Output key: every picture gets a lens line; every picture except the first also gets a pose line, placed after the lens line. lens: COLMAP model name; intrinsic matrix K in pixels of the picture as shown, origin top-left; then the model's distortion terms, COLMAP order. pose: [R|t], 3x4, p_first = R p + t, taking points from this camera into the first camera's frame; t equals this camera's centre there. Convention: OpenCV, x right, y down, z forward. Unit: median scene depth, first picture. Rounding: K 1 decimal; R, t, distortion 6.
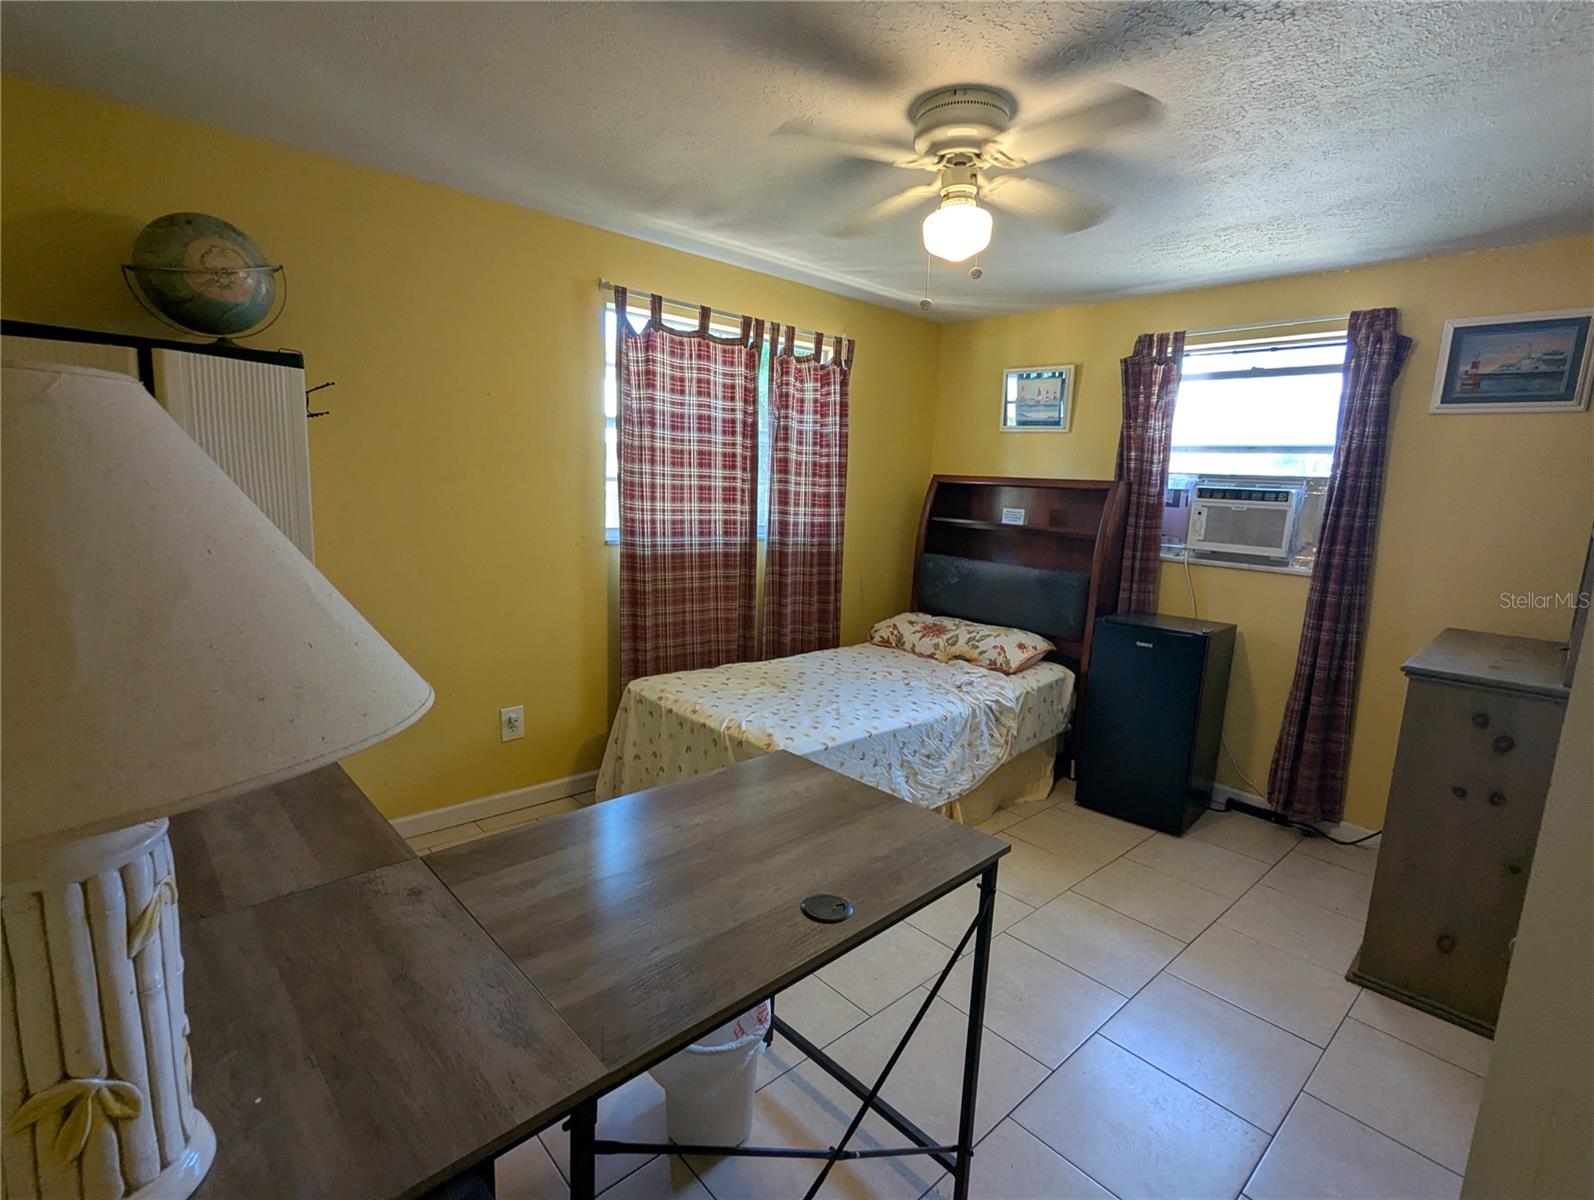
lens RADIAL K [[758.1, 0, 793.1], [0, 758.1, 602.9], [0, 0, 1]] dist [0.000072, -0.000001]
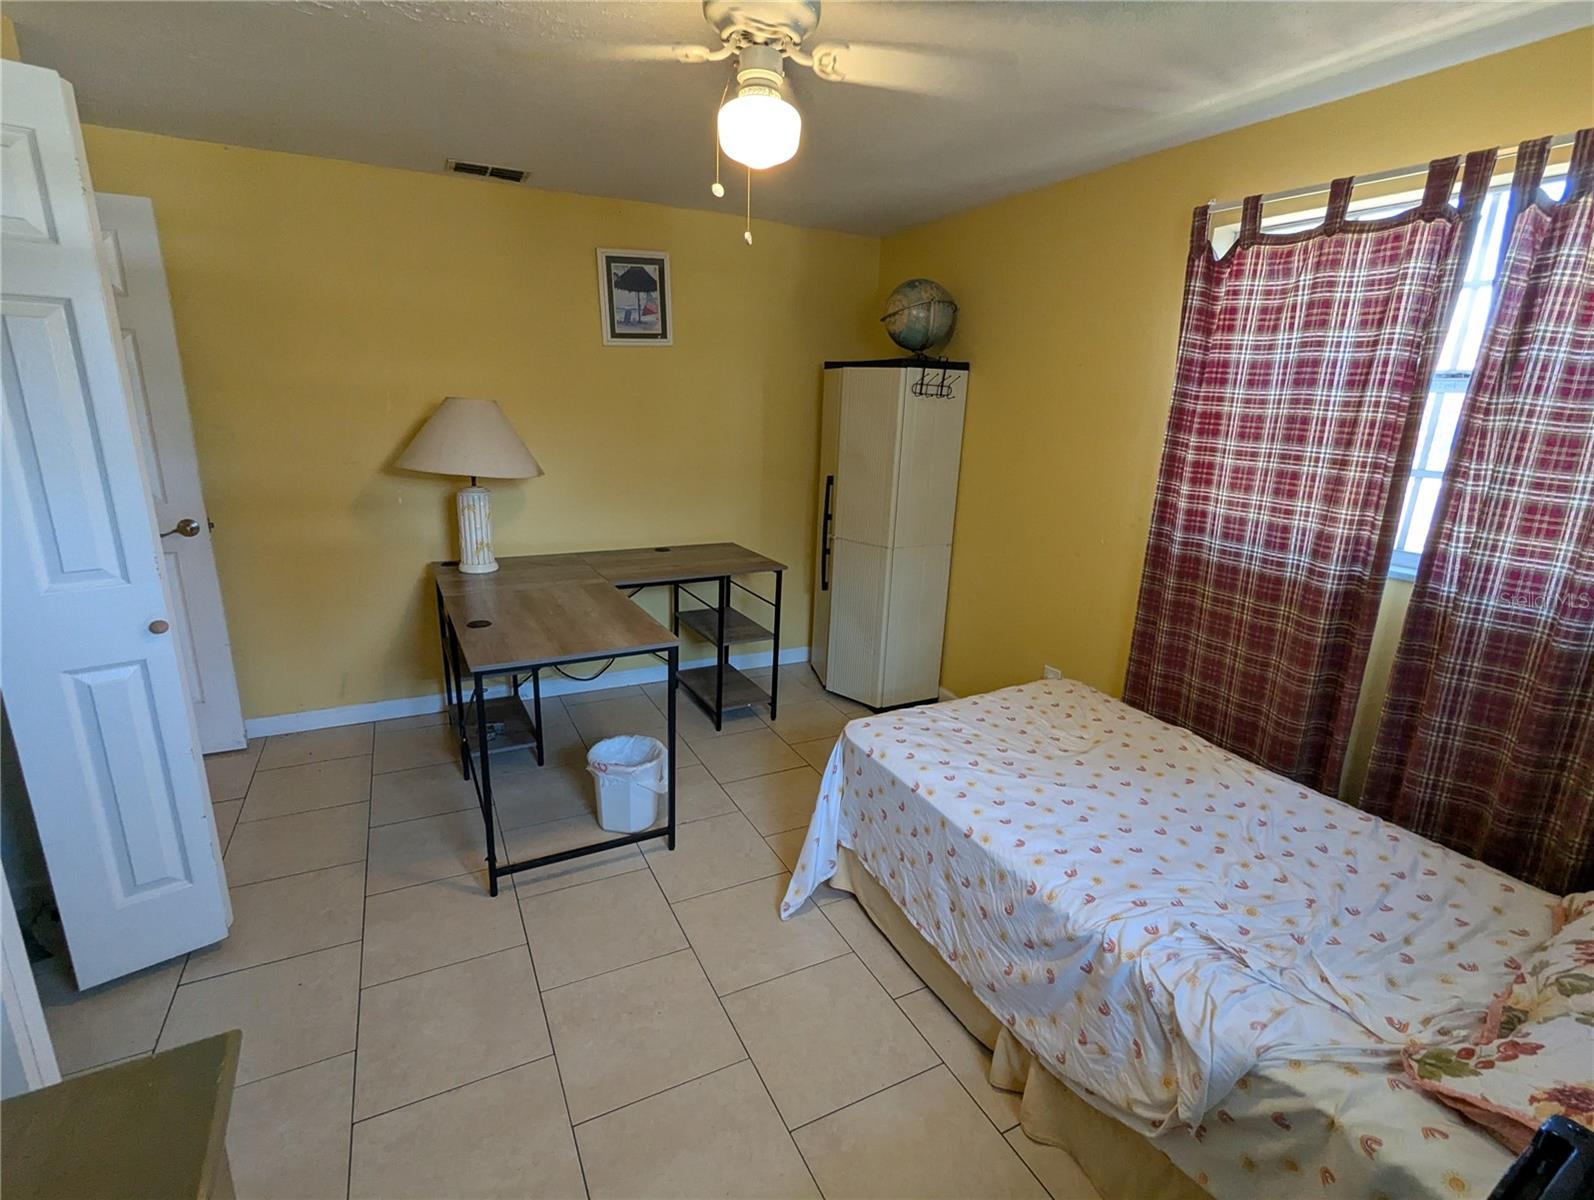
lens RADIAL K [[758.1, 0, 792.2], [0, 758.1, 598.6], [0, 0, 1]] dist [0.000072, -0.000001]
pose [[-0.246534, 0.200017, -0.948269, 0.622260], [-0.206814, 0.945073, 0.253111, -0.129908], [0.946810, 0.258516, -0.191627, 0.761822]]
